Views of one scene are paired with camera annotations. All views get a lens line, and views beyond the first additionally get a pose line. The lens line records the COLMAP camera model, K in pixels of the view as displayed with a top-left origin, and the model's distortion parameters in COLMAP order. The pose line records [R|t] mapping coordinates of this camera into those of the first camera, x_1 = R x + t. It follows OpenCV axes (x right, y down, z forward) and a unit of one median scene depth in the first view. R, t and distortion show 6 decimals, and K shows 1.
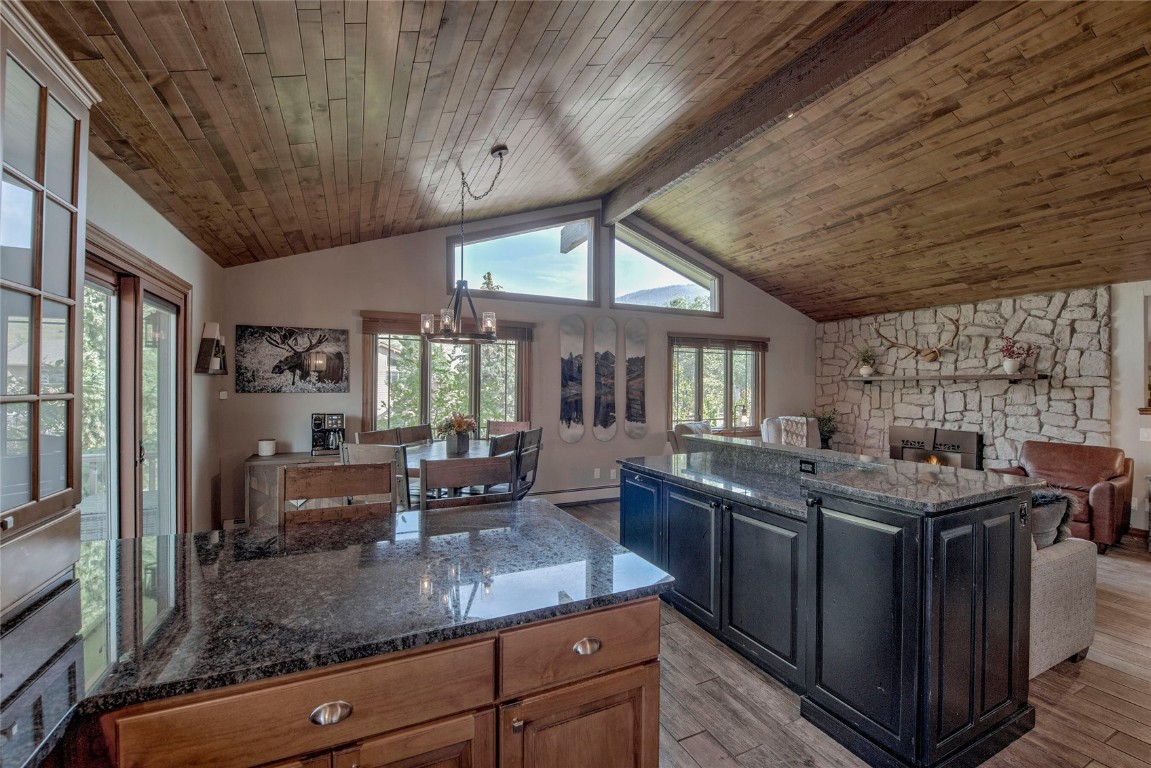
lens RADIAL K [[478.6, 0, 580.5], [0, 478.6, 383.9], [0, 0, 1]] dist [-0.016977, -0.000248]
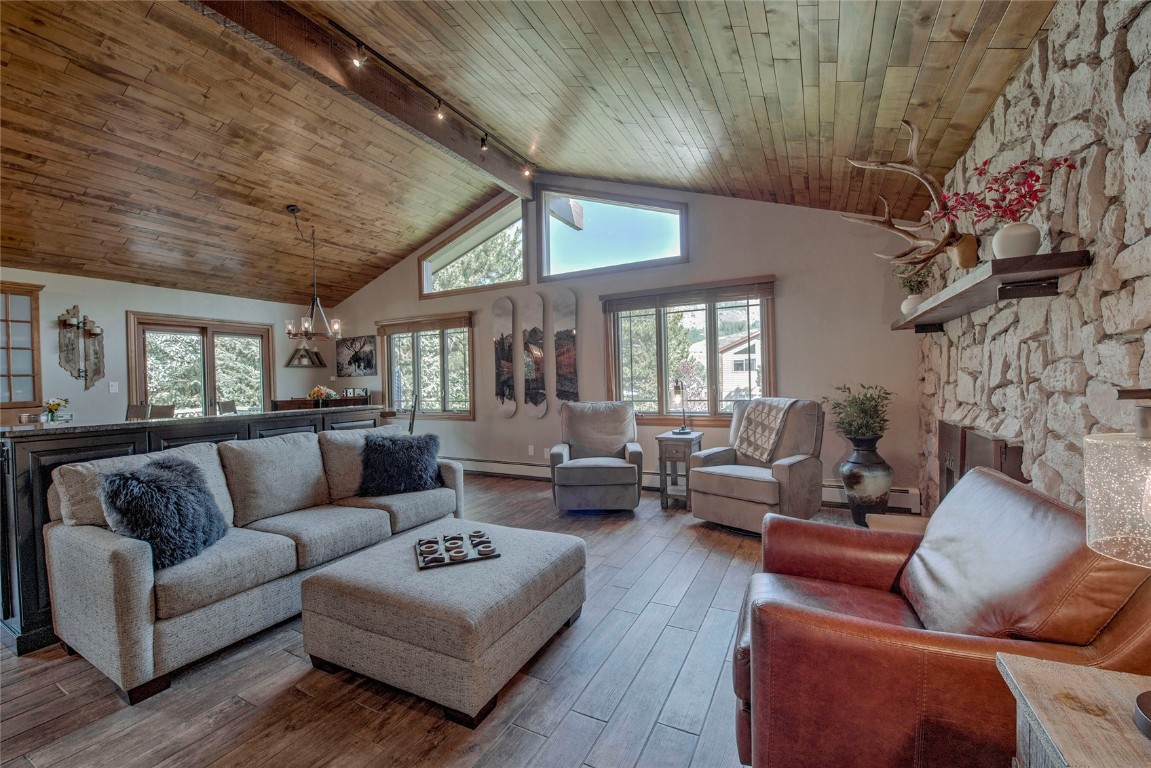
lens RADIAL K [[478.6, 0, 574.9], [0, 478.6, 385.4], [0, 0, 1]] dist [-0.016977, -0.000248]
pose [[0.580865, -0.011213, -0.813922, 0.879226], [0.031640, 0.999460, 0.008812, 0.043606], [0.813384, -0.030871, 0.580907, 0.482248]]
